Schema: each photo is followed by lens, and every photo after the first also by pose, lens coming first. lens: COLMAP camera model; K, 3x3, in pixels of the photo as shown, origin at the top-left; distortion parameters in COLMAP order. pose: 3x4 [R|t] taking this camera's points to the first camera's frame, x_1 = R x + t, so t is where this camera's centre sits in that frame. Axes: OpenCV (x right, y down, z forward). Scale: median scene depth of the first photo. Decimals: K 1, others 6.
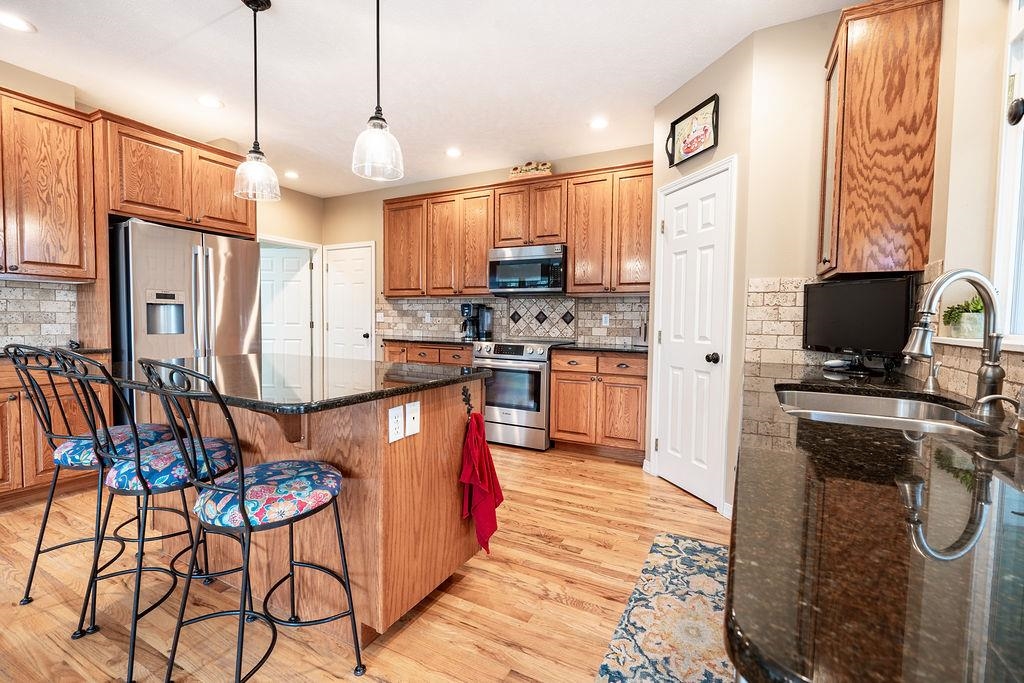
lens RADIAL K [[450.0, 0, 514.4], [0, 450.0, 340.0], [0, 0, 1]] dist [-0.000991, 0.000556]
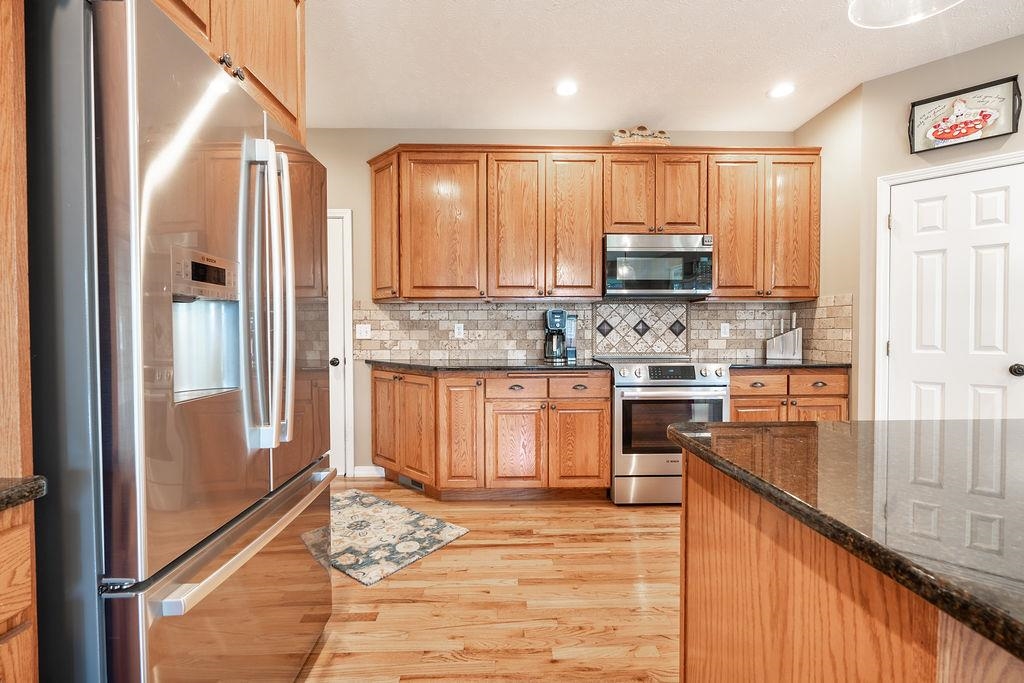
lens RADIAL K [[450.0, 0, 514.4], [0, 450.0, 340.0], [0, 0, 1]] dist [-0.000991, 0.000556]
pose [[0.870300, -0.025801, 0.491846, -0.539469], [0.038349, 0.999145, -0.015445, -0.027095], [-0.491027, 0.032303, 0.870545, 0.447498]]
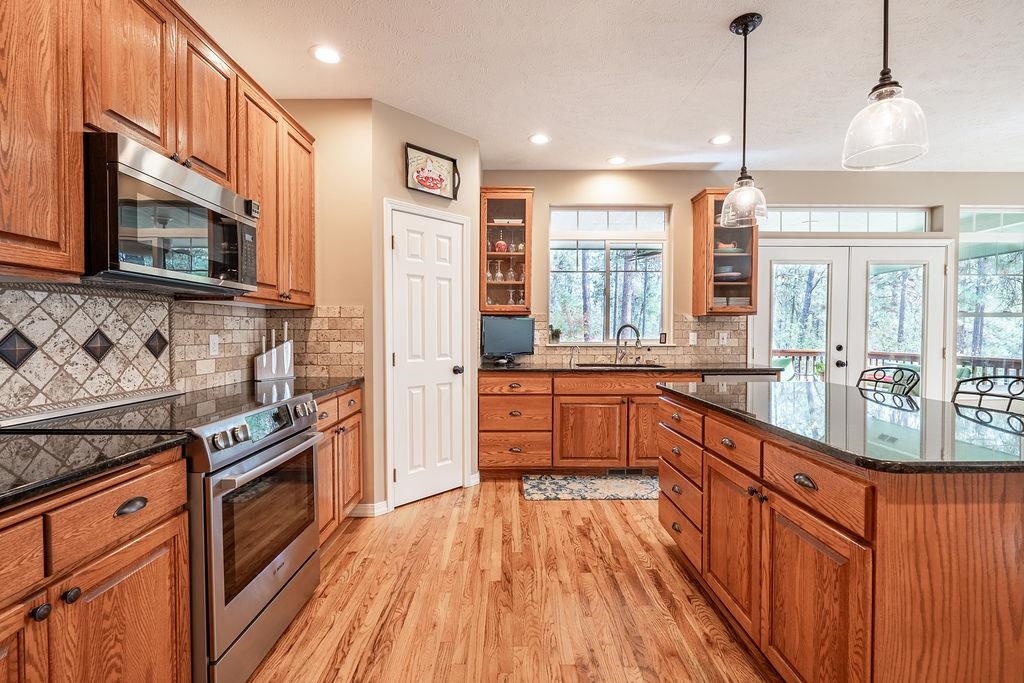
lens RADIAL K [[450.0, 0, 514.4], [0, 450.0, 340.0], [0, 0, 1]] dist [-0.000991, 0.000556]
pose [[-0.476129, -0.030251, 0.878855, -0.458246], [0.035964, 0.997902, 0.053833, -0.065464], [-0.878640, 0.057239, -0.474042, 0.909305]]
